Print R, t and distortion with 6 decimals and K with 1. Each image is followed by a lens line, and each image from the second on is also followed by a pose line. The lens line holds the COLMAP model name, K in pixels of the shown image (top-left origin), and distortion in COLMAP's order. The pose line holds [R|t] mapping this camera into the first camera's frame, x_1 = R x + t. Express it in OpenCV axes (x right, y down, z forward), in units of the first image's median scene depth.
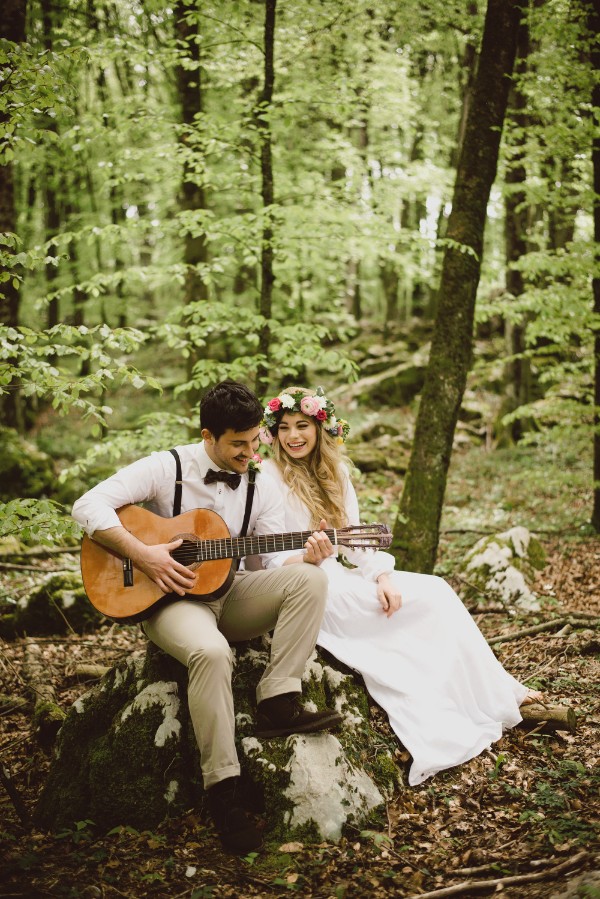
lens RADIAL K [[1305.9, 0, 300.0], [0, 1305.9, 449.5], [0, 0, 1]] dist [-0.113888, 0.078574]
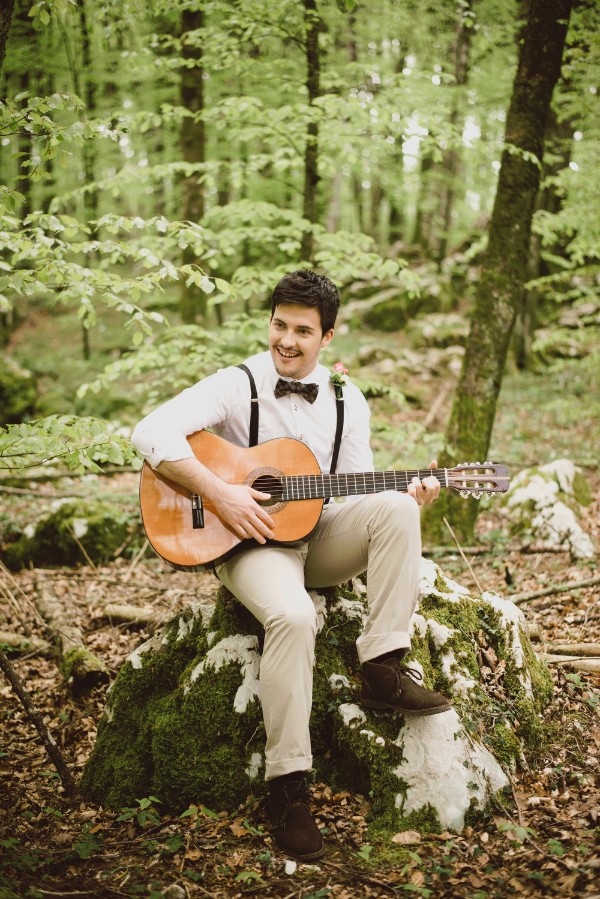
lens RADIAL K [[1305.9, 0, 300.0], [0, 1305.9, 449.5], [0, 0, 1]] dist [-0.113888, 0.078574]
pose [[0.999341, 0.021970, 0.028903, -0.078773], [-0.023564, 0.998151, 0.056023, 0.007697], [-0.027619, -0.056667, 0.998011, 0.131986]]
